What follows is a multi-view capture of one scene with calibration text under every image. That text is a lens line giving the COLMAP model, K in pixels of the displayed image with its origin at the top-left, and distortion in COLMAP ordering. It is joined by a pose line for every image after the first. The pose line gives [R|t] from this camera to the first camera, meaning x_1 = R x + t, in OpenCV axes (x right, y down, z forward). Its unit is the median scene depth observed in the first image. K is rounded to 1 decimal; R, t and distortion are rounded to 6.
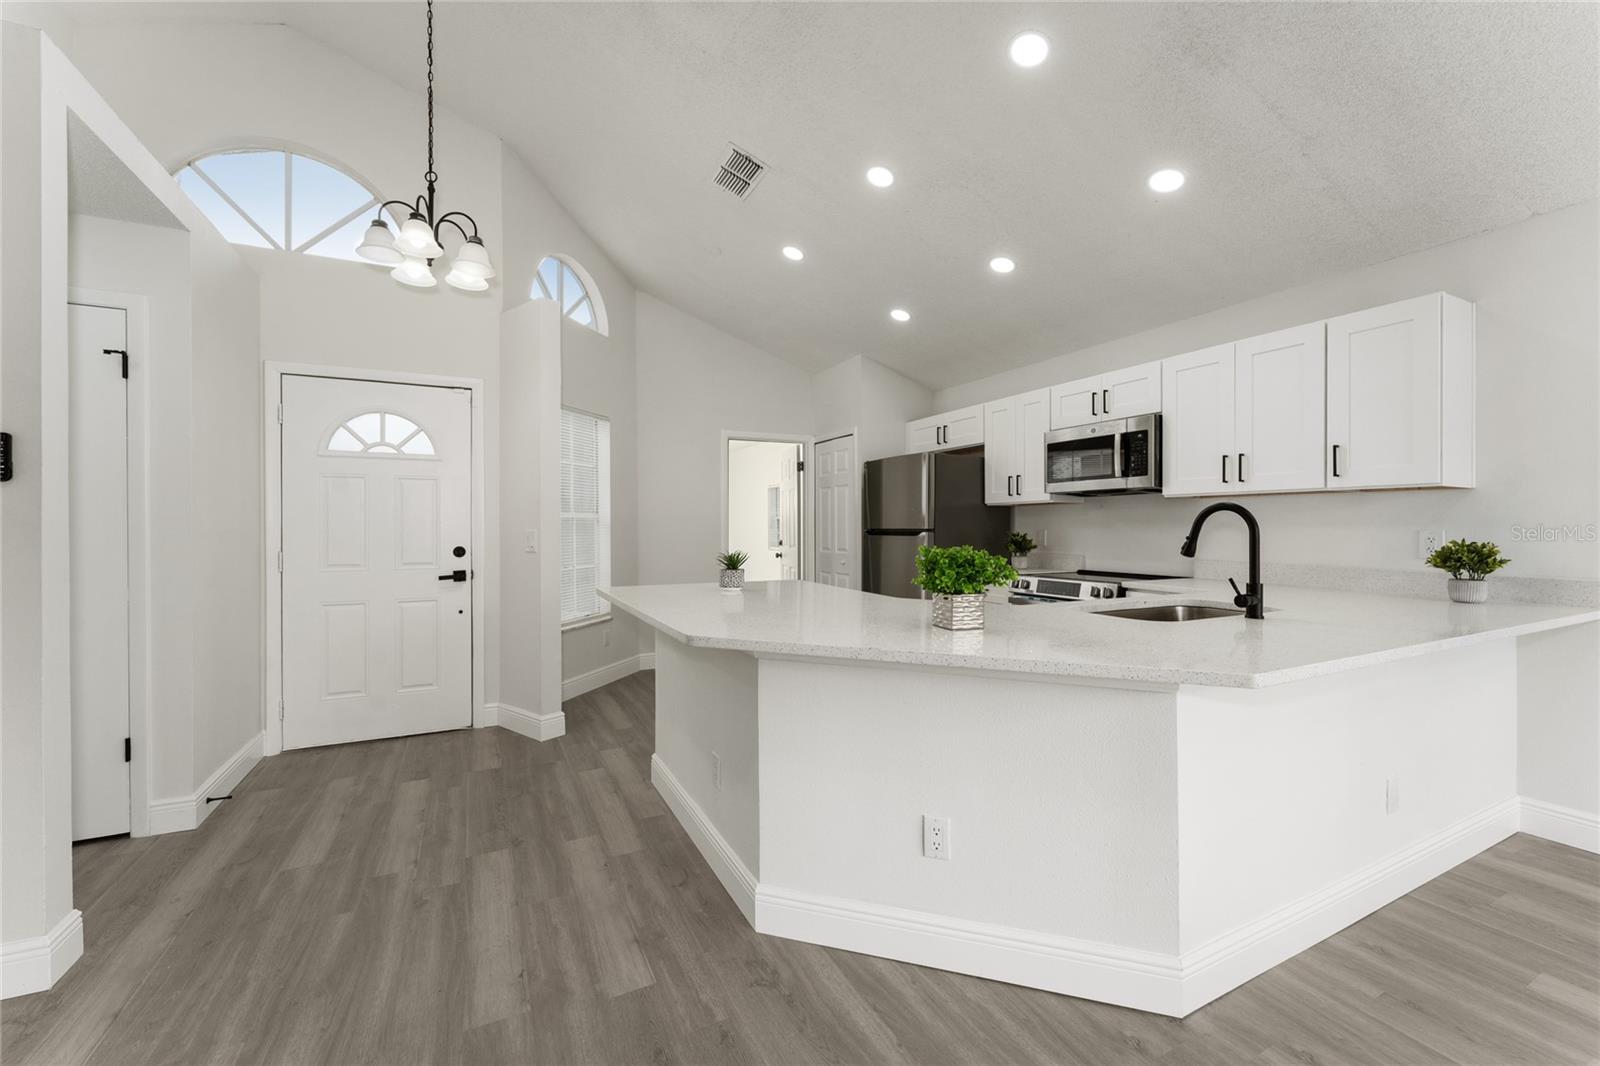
lens RADIAL K [[640.5, 0, 801.2], [0, 640.5, 534.8], [0, 0, 1]] dist [0.000756, 0.000006]
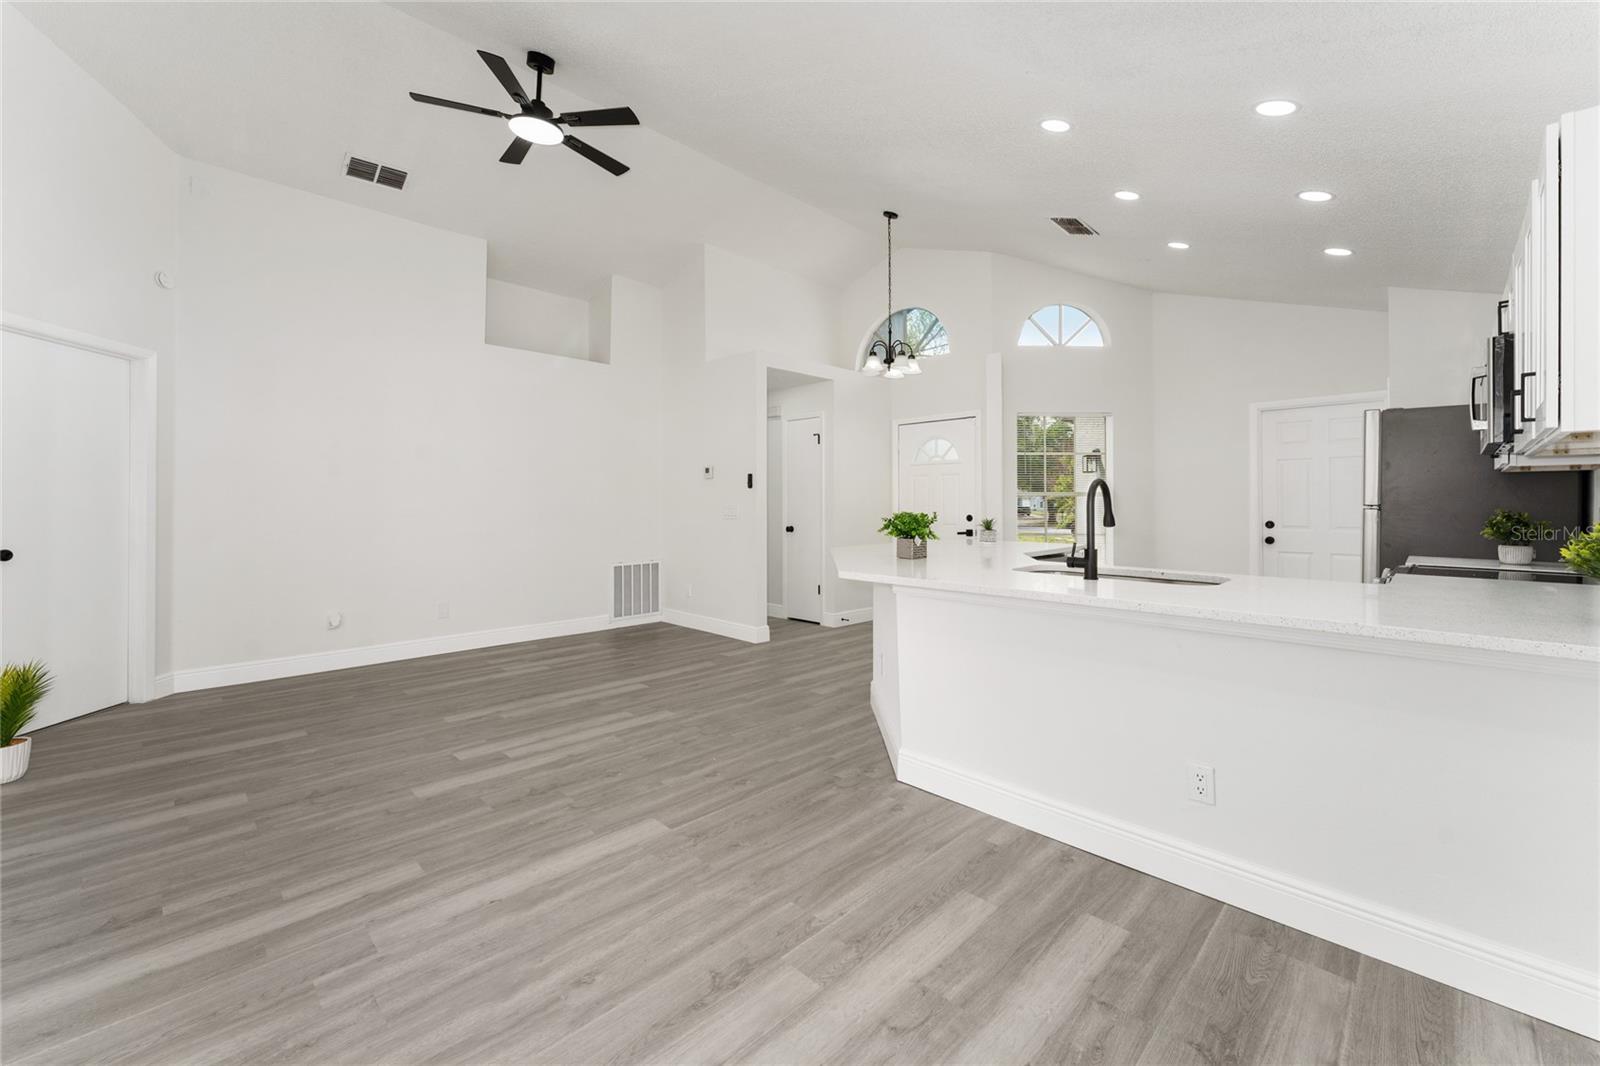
lens RADIAL K [[640.5, 0, 795.0], [0, 640.5, 510.6], [0, 0, 1]] dist [0.000756, 0.000006]
pose [[0.308642, 0.009205, -0.951134, 1.204462], [-0.011718, 0.999914, 0.005875, 0.004834], [0.951106, 0.009332, 0.308723, 0.102405]]
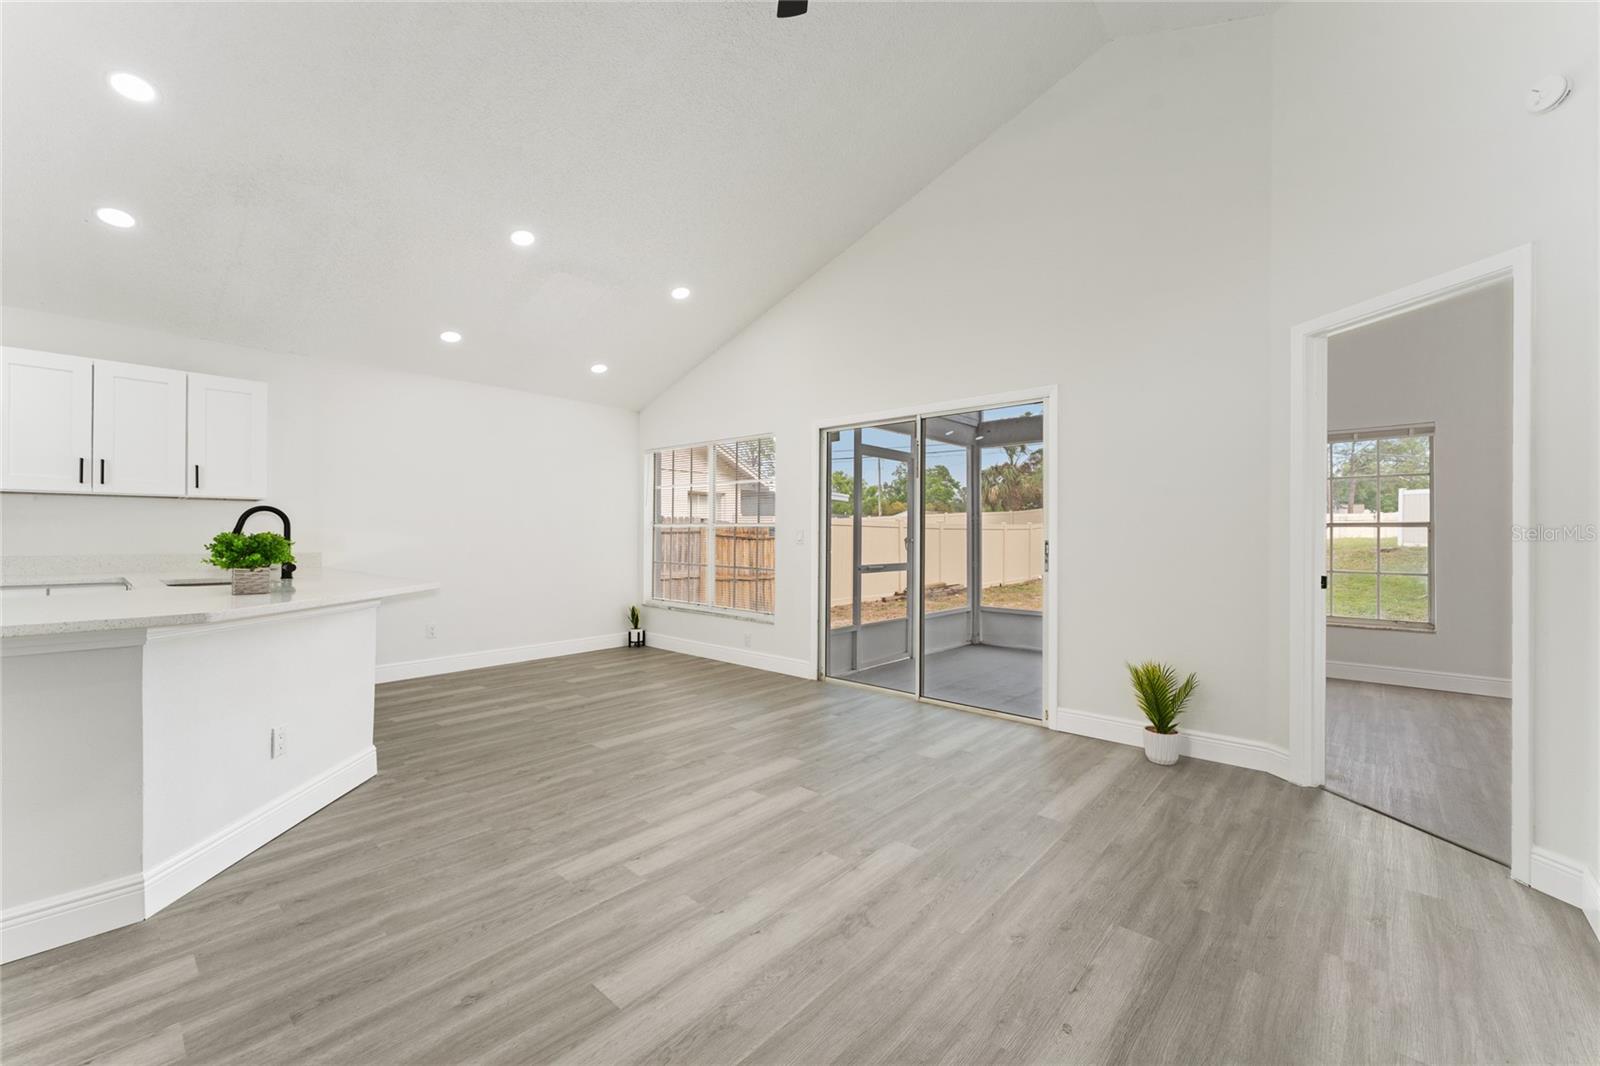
lens RADIAL K [[640.5, 0, 799.0], [0, 640.5, 527.3], [0, 0, 1]] dist [0.000756, 0.000006]
pose [[-0.359985, 0.008019, 0.932924, -0.938602], [0.008360, 0.999951, -0.005369, 0.015723], [-0.932921, 0.005867, -0.360034, 0.278112]]
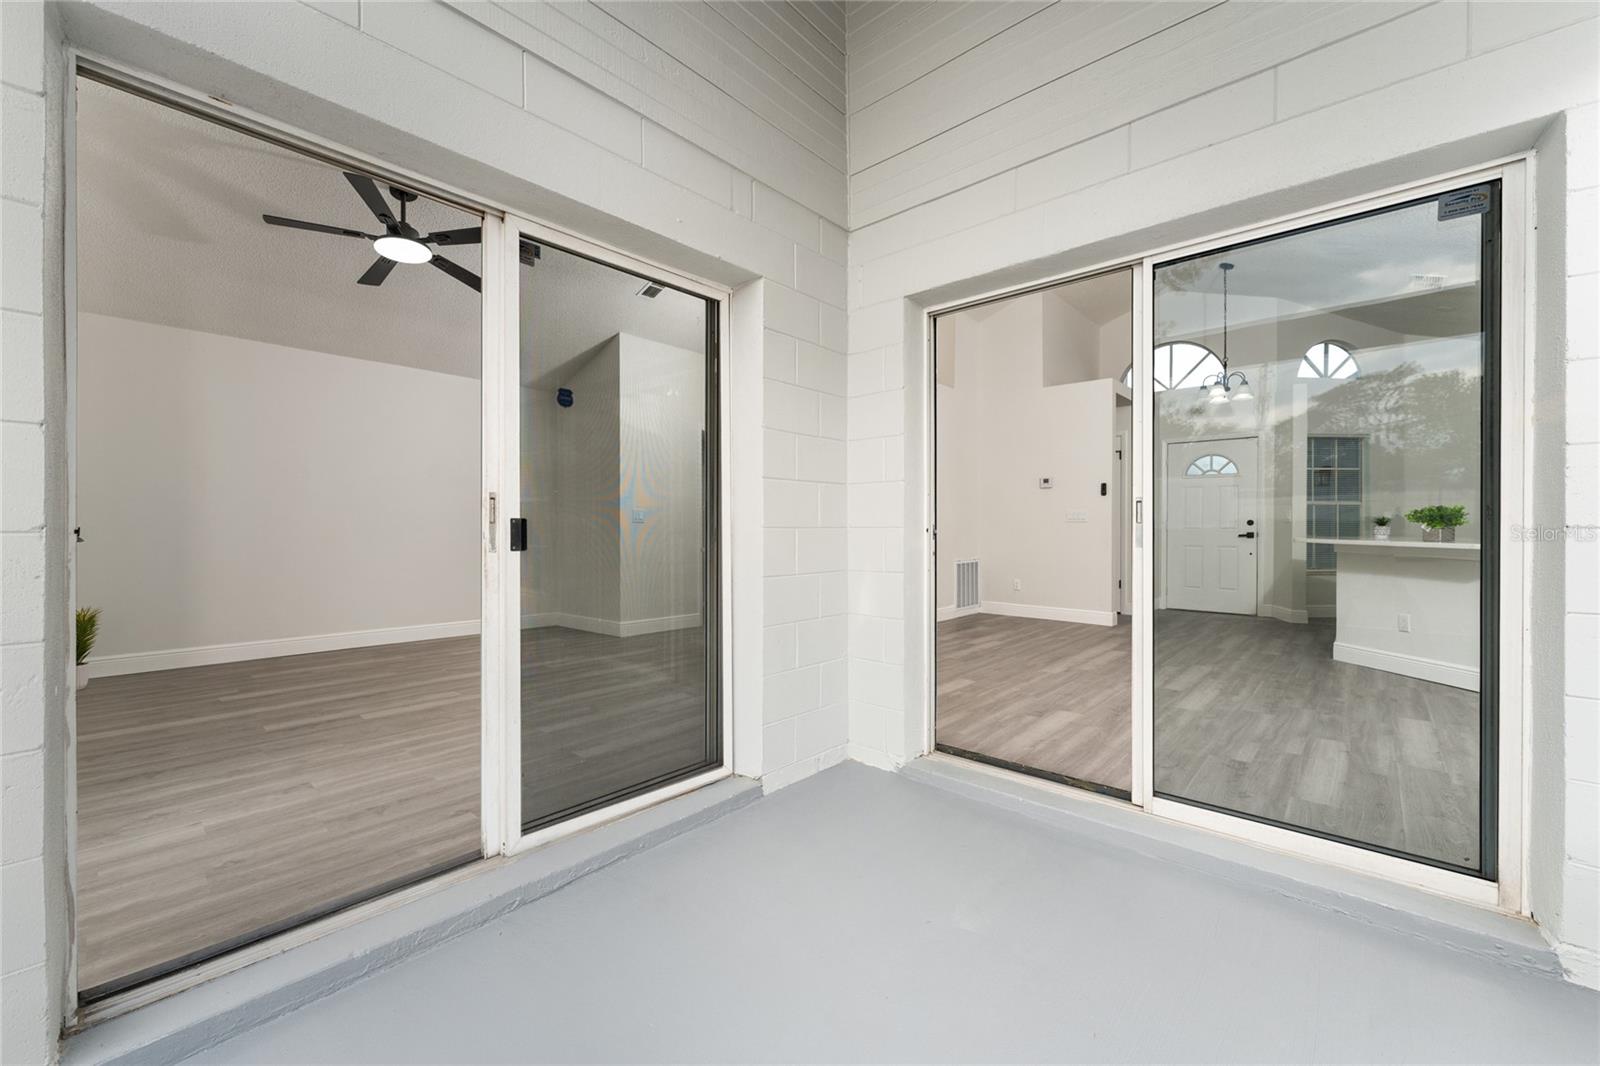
lens RADIAL K [[640.5, 0, 804.8], [0, 640.5, 525.9], [0, 0, 1]] dist [0.000756, 0.000006]
pose [[0.368817, 0.001581, -0.929501, 1.036269], [-0.014738, 0.999883, -0.004148, 0.087459], [0.929385, 0.015229, 0.368797, -1.294827]]
